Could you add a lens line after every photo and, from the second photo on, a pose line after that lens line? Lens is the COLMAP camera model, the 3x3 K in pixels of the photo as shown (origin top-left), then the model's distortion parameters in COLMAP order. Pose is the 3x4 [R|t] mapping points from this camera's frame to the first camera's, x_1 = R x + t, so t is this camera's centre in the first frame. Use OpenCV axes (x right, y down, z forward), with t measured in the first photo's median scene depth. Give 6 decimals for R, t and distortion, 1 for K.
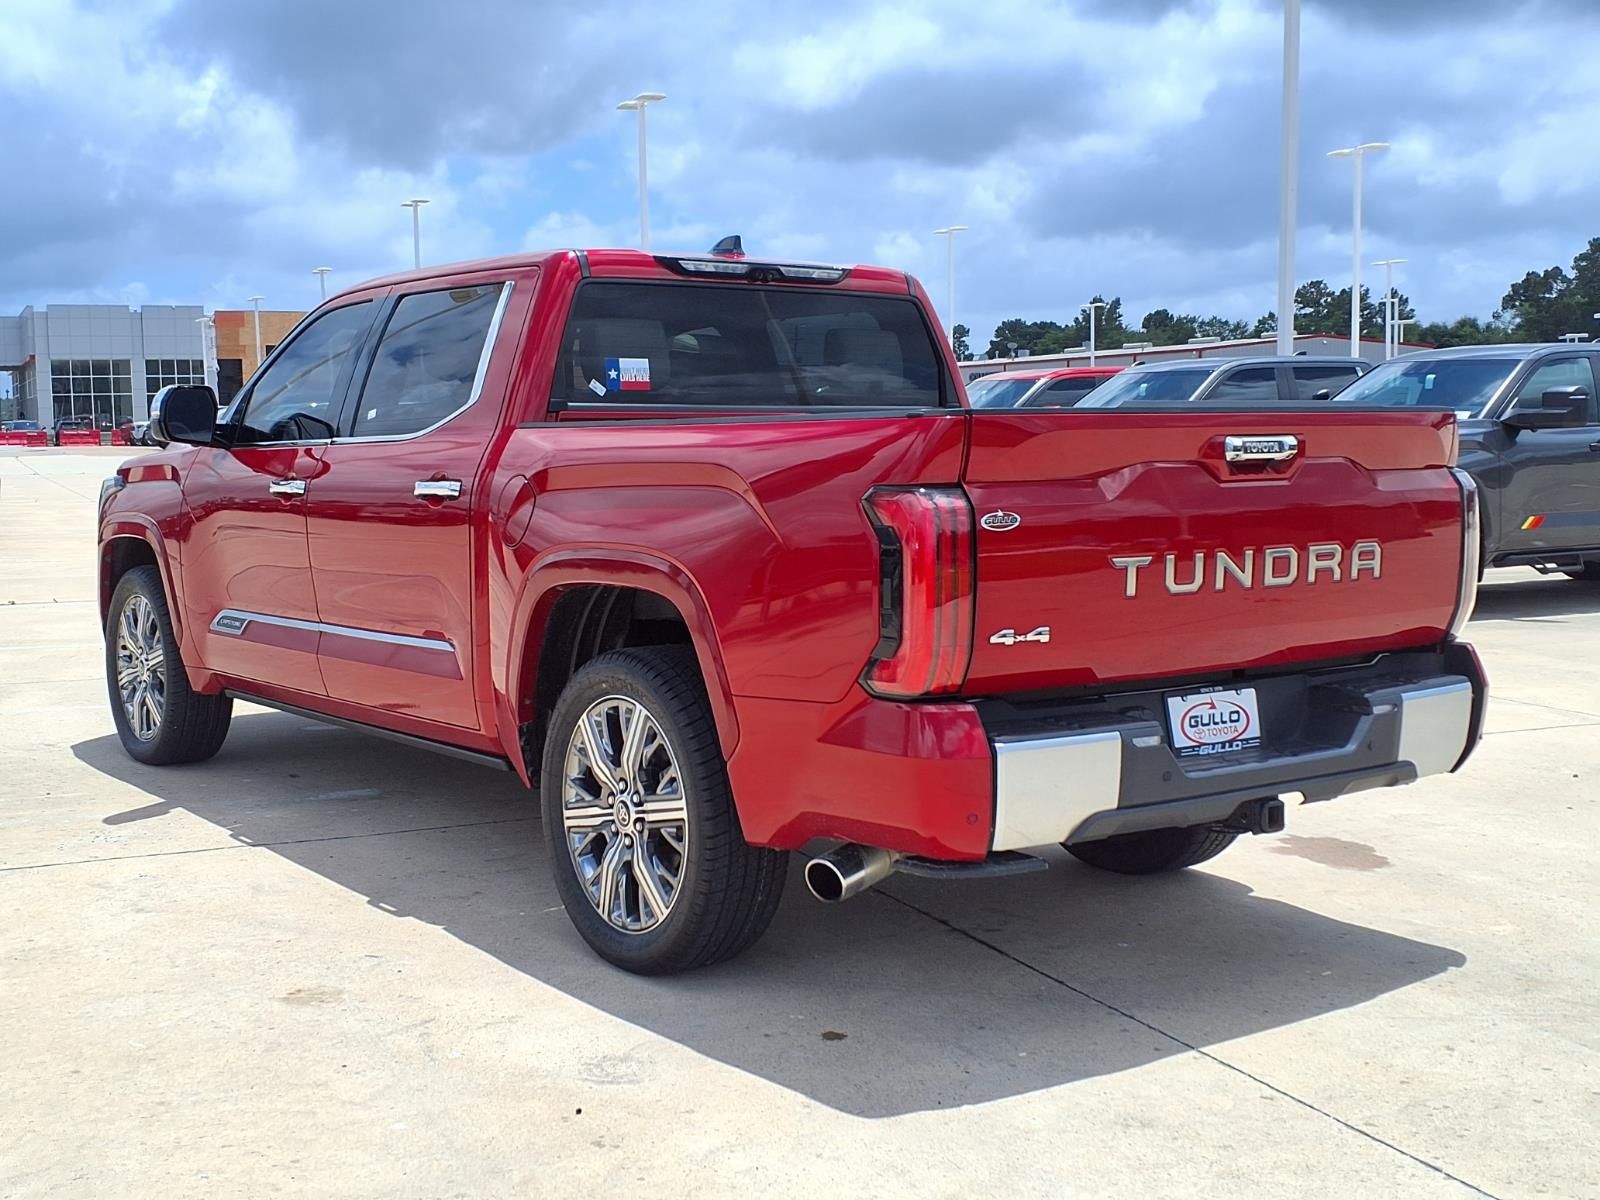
lens RADIAL K [[1869.4, 0, 800.0], [0, 1869.4, 600.0], [0, 0, 1]] dist [0.276954, -0.921492]
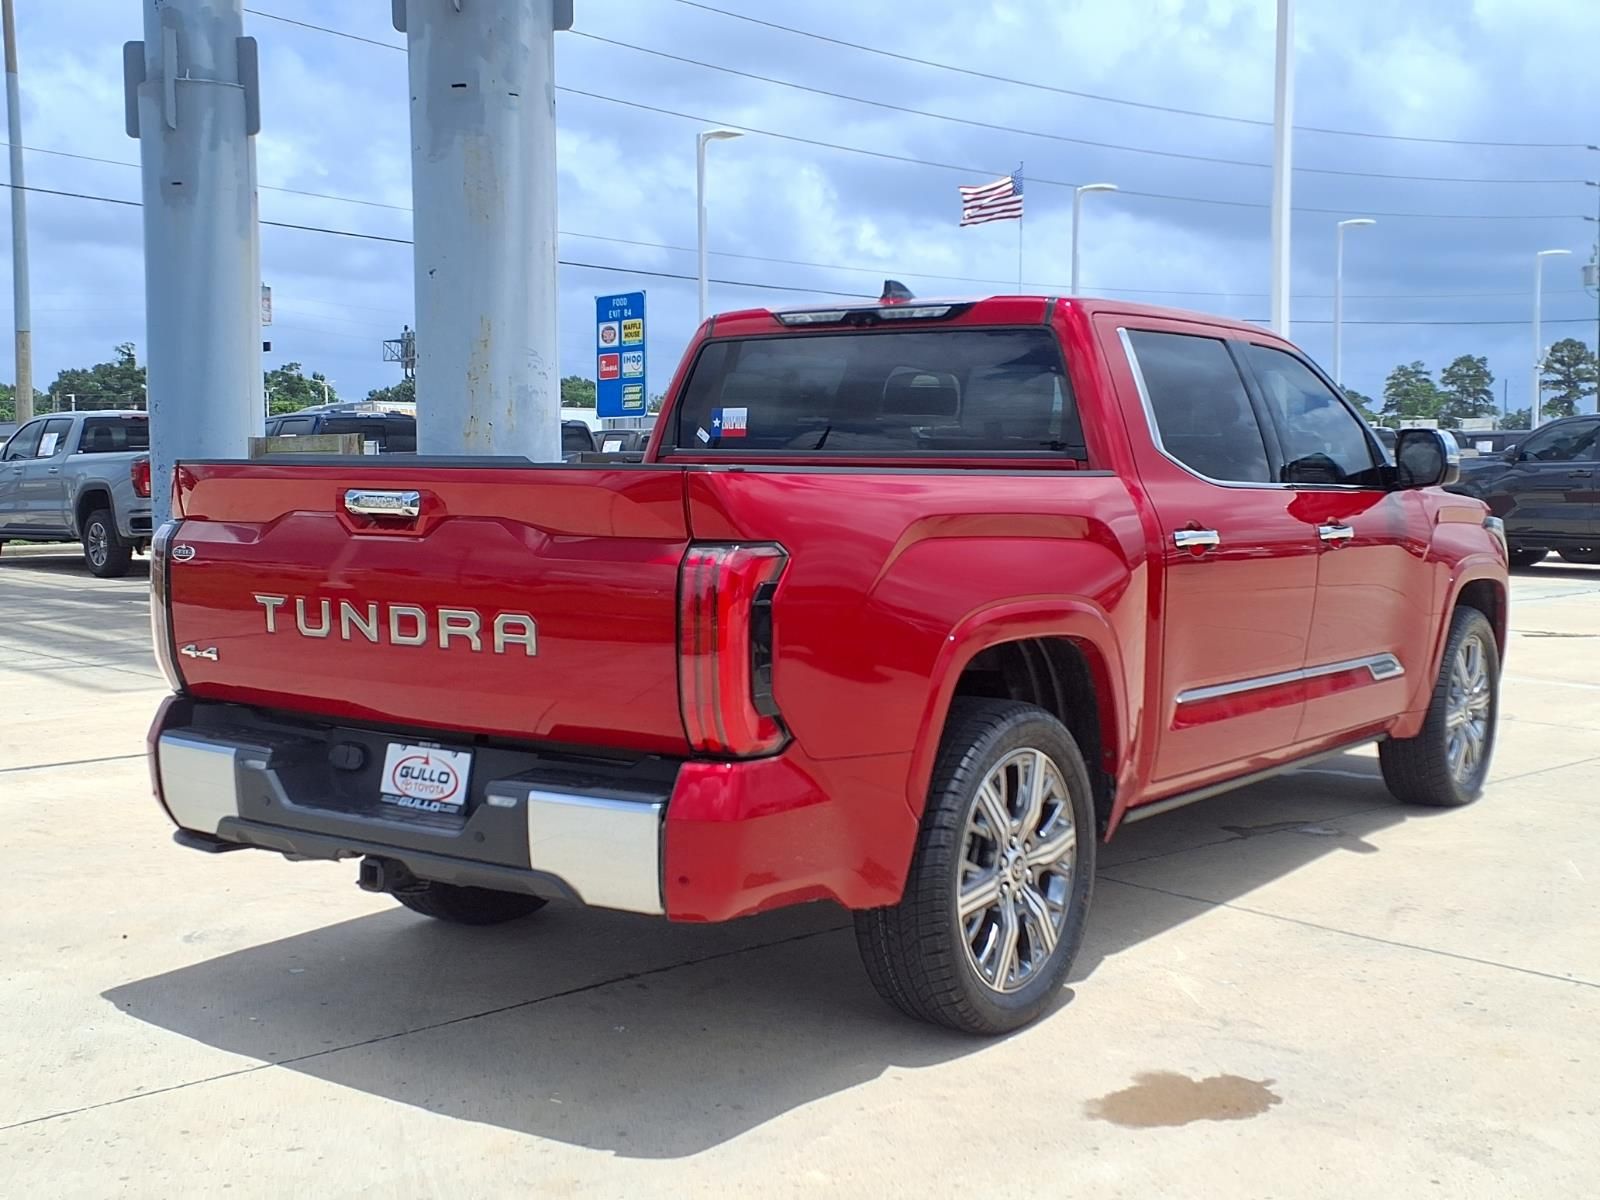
lens RADIAL K [[1862.7, 0, 781.5], [0, 1862.7, 596.3], [0, 0, 1]] dist [0.302519, -0.913848]
pose [[0.295597, 0.079940, -0.951962, 1.195165], [-0.090235, 0.994374, 0.055482, -0.100767], [0.951042, 0.069499, 0.301148, 0.865121]]
